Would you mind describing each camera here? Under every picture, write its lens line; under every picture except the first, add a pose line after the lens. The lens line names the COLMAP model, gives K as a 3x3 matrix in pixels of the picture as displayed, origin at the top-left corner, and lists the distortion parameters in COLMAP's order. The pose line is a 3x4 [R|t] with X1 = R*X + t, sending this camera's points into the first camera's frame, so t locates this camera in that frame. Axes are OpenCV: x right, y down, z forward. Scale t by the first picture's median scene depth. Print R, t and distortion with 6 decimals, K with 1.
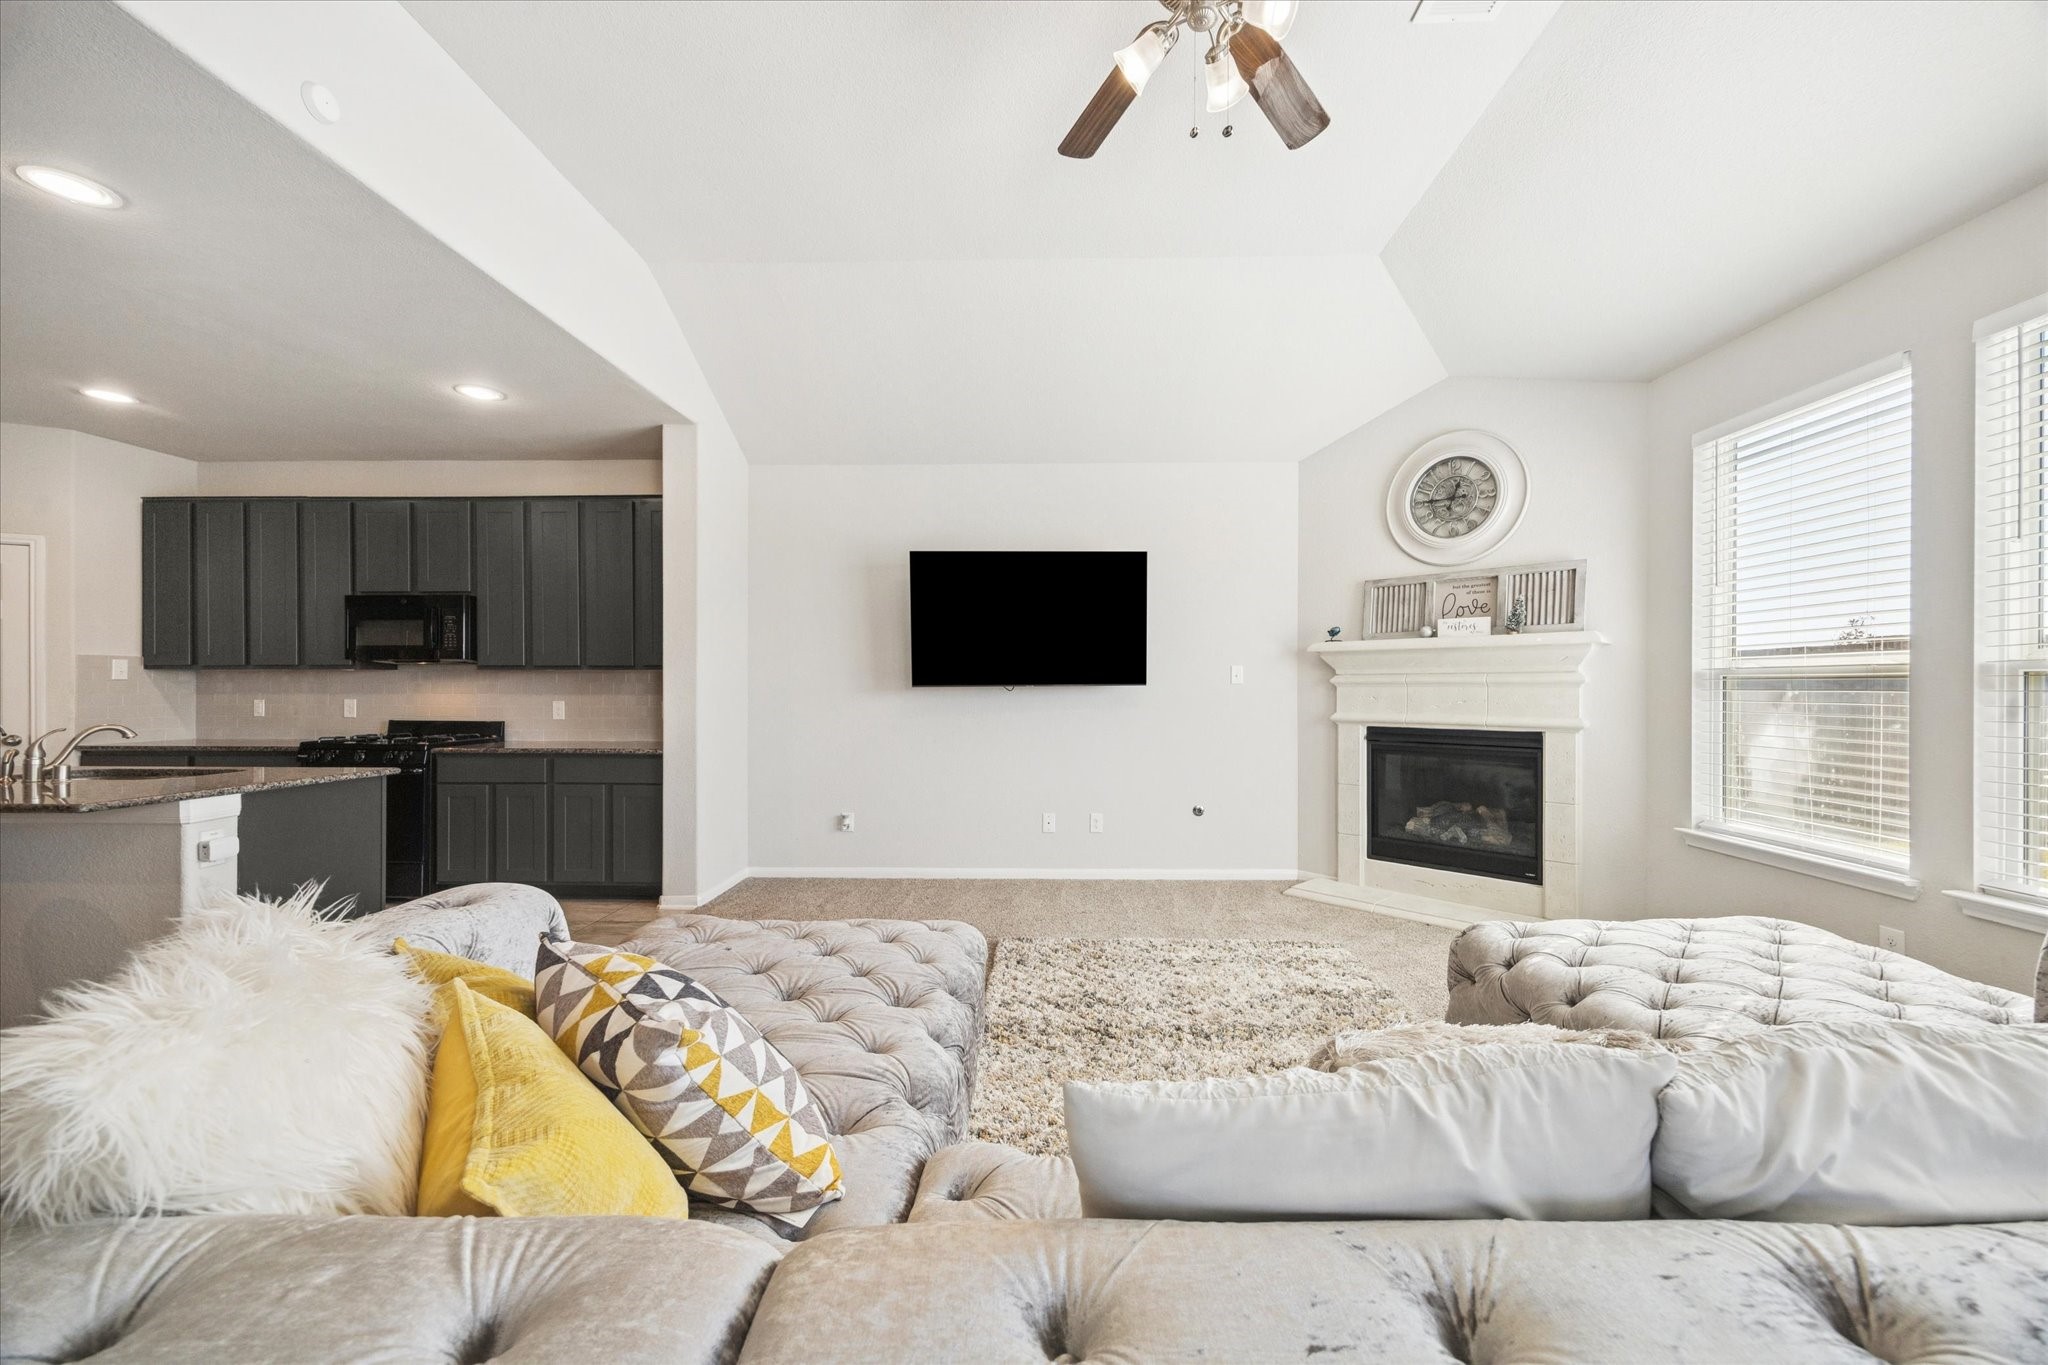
lens RADIAL K [[778.2, 0, 1026.2], [0, 778.2, 687.1], [0, 0, 1]] dist [-0.003985, 0.000673]
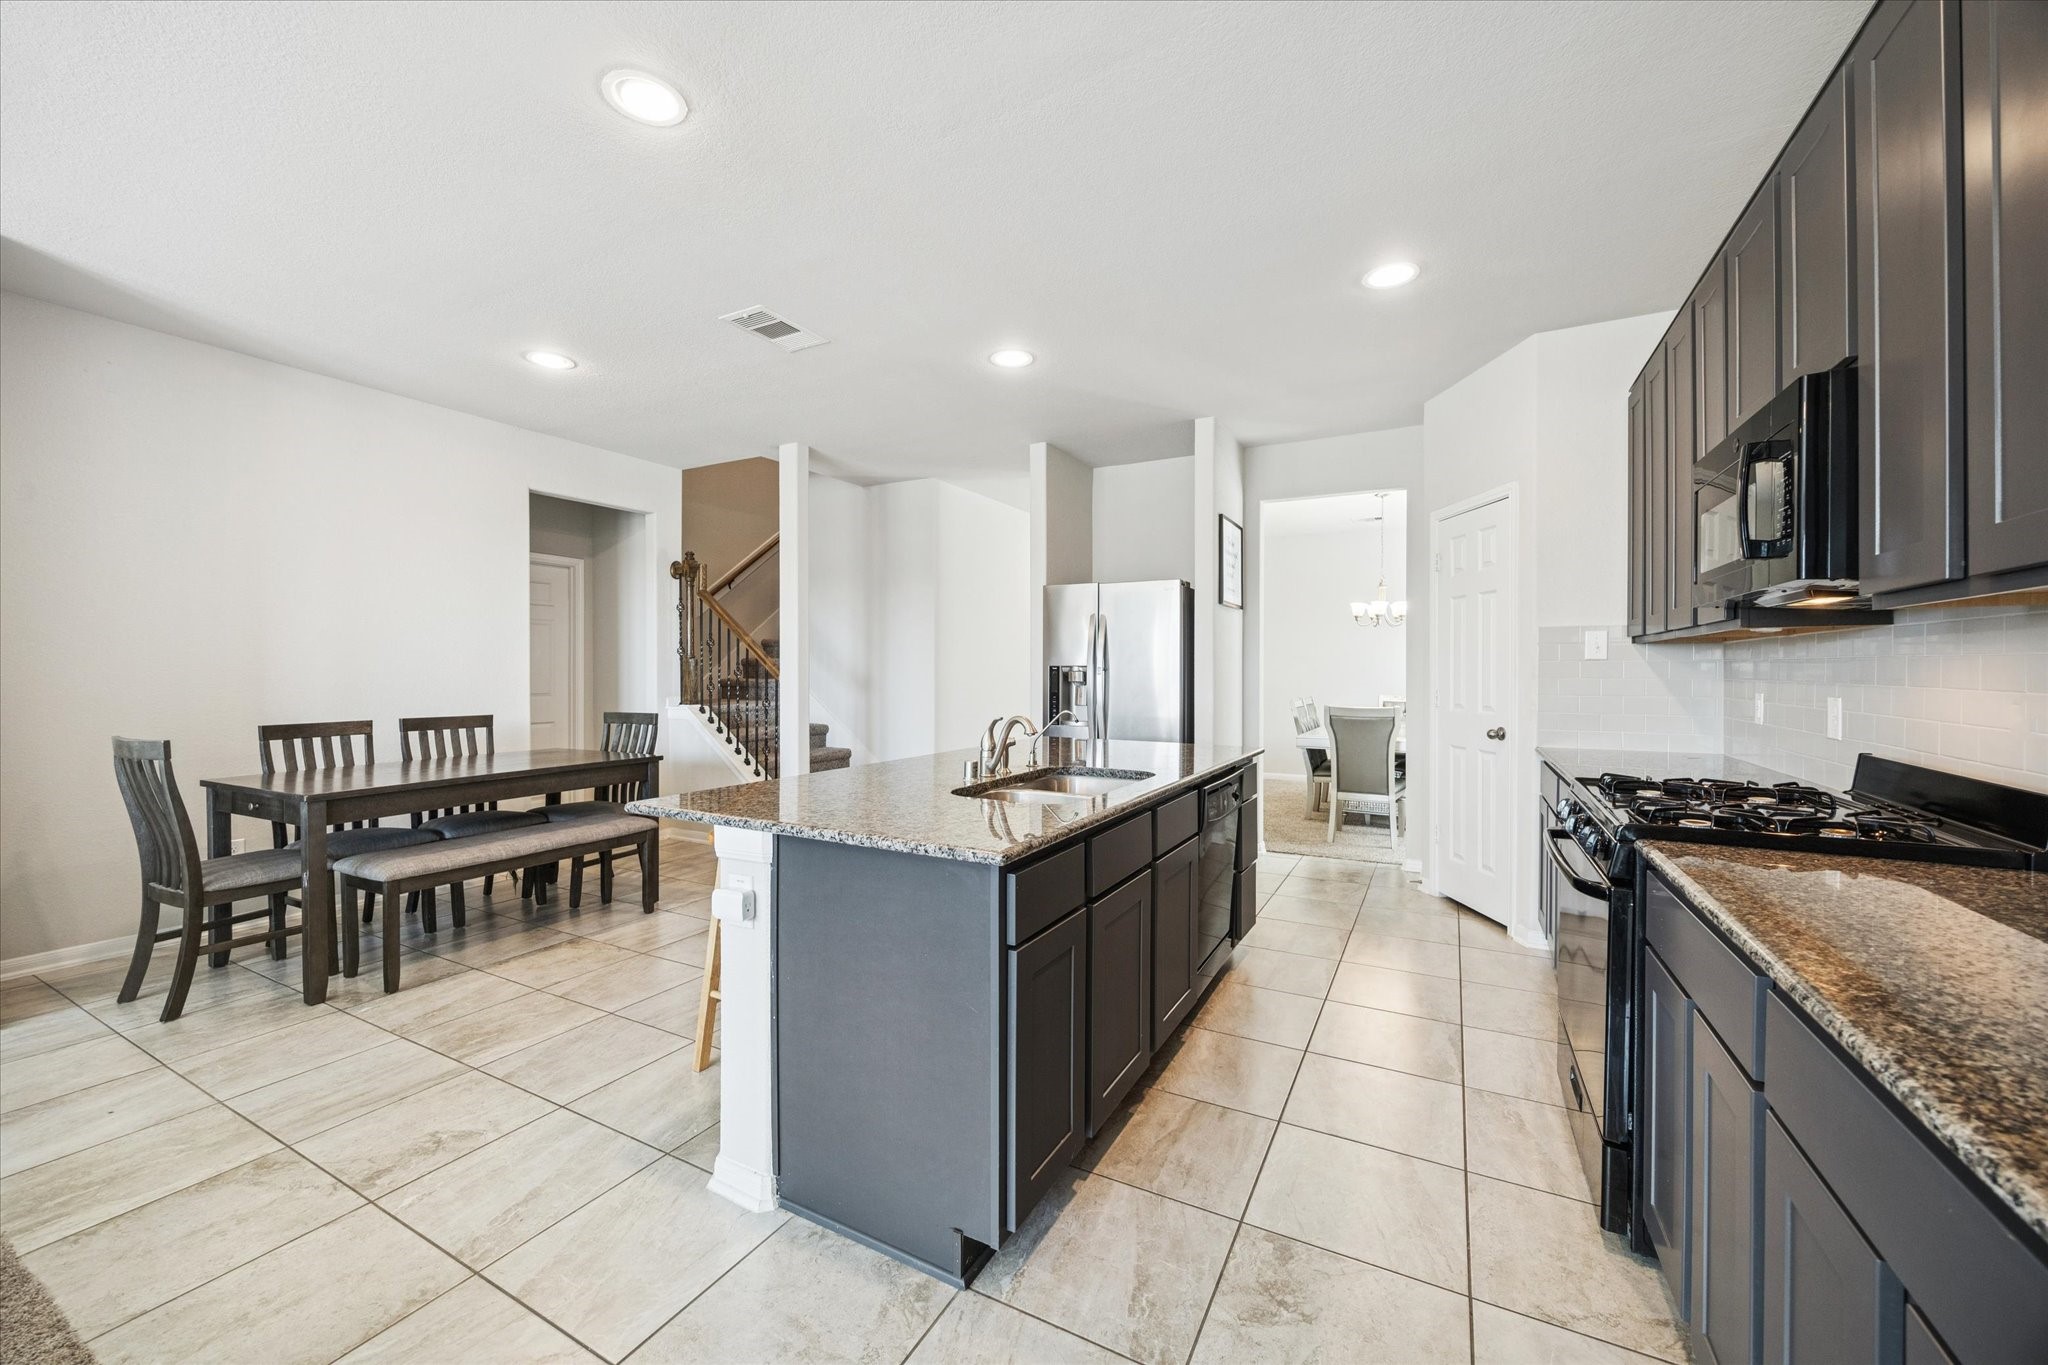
lens RADIAL K [[796.4, 0, 1025.5], [0, 796.4, 676.7], [0, 0, 1]] dist [-0.001857, -0.000031]
pose [[-0.448950, 0.005651, -0.893539, -0.304271], [0.000829, 0.999982, 0.005908, 0.000602], [0.893557, 0.001912, -0.448947, 0.905296]]
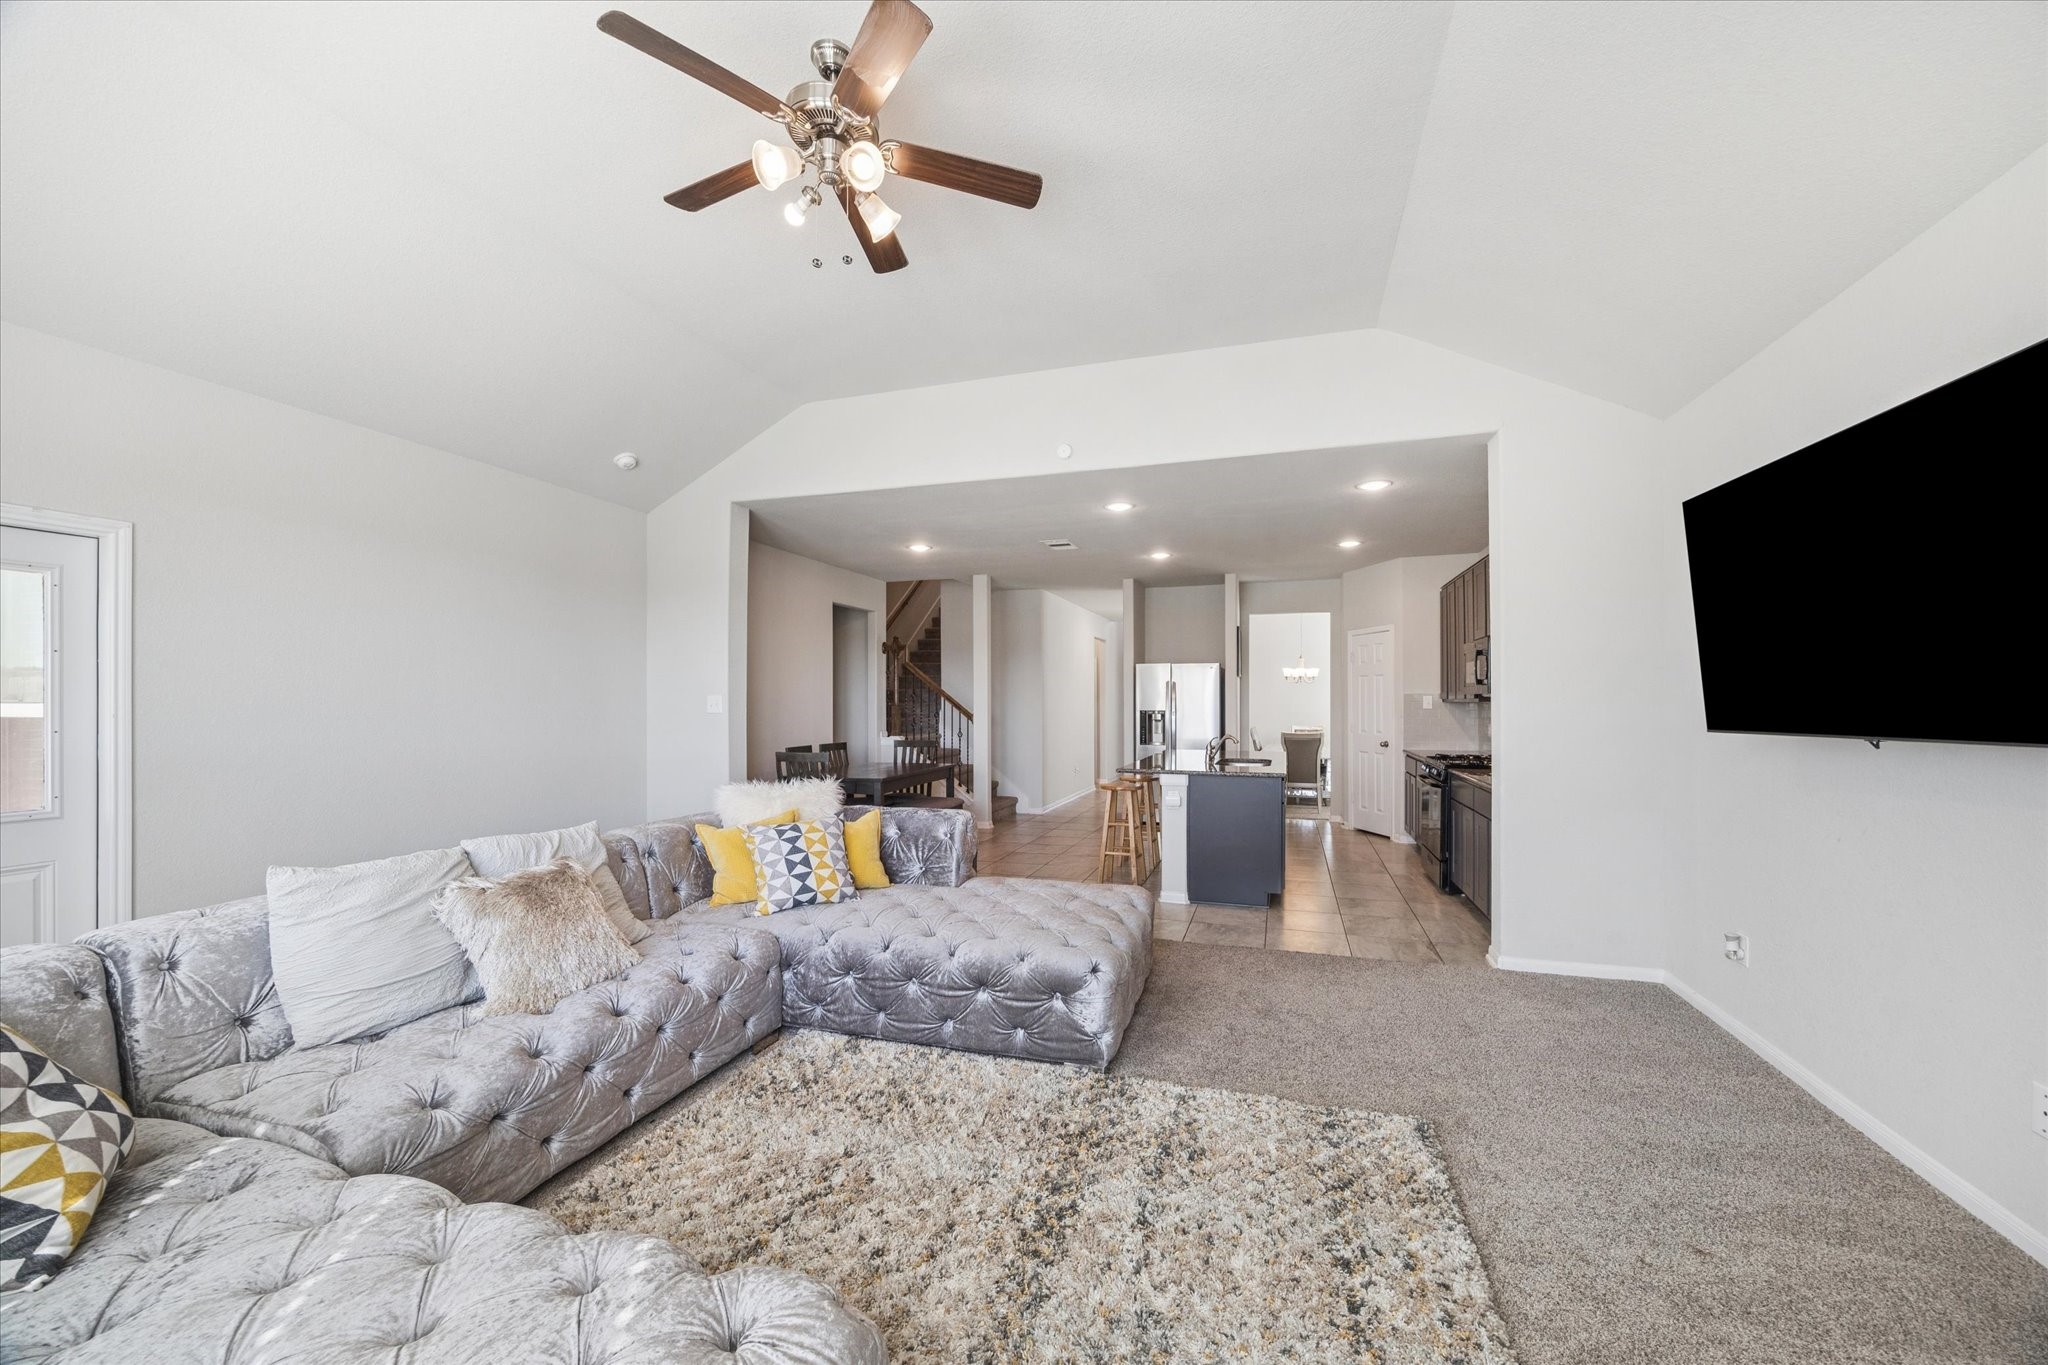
lens RADIAL K [[778.2, 0, 1028.9], [0, 778.2, 700.0], [0, 0, 1]] dist [-0.003985, 0.000673]
pose [[-0.286438, -0.005452, -0.958083, 0.564207], [0.005590, 0.999957, -0.007361, -0.021001], [0.958082, -0.007464, -0.286395, 0.717579]]
